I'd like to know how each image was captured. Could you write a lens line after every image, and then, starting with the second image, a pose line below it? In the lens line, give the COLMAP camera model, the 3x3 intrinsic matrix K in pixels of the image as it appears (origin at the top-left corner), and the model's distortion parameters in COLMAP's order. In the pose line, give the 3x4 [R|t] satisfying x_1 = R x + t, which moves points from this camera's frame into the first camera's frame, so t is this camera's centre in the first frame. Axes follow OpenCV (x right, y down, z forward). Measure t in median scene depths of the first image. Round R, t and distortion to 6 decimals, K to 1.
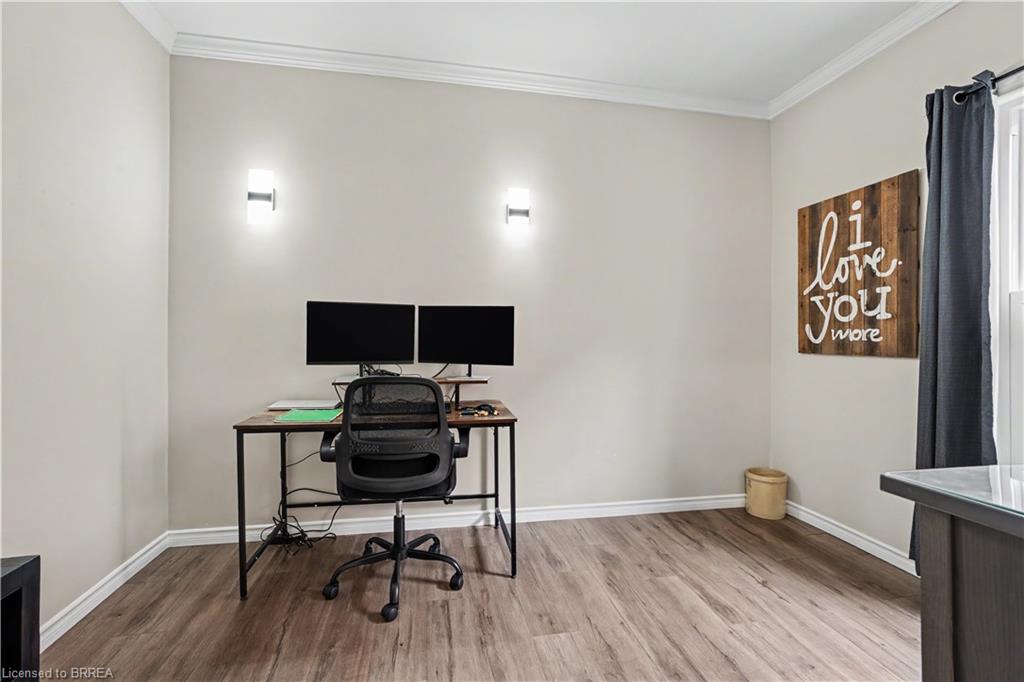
lens RADIAL K [[470.4, 0, 510.9], [0, 470.4, 339.9], [0, 0, 1]] dist [-0.002374, 0.000038]
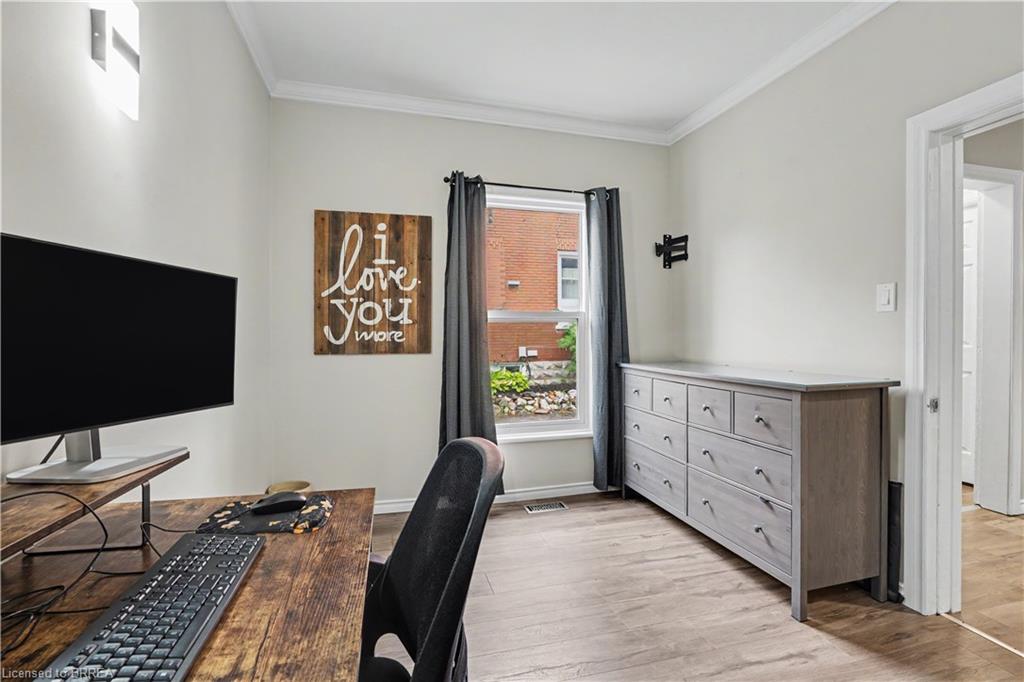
lens RADIAL K [[470.4, 0, 510.2], [0, 470.4, 335.7], [0, 0, 1]] dist [-0.002374, 0.000038]
pose [[-0.065648, -0.003784, 0.997836, -0.458362], [0.009018, 0.999950, 0.004385, -0.014097], [-0.997802, 0.009286, -0.065610, 0.740940]]
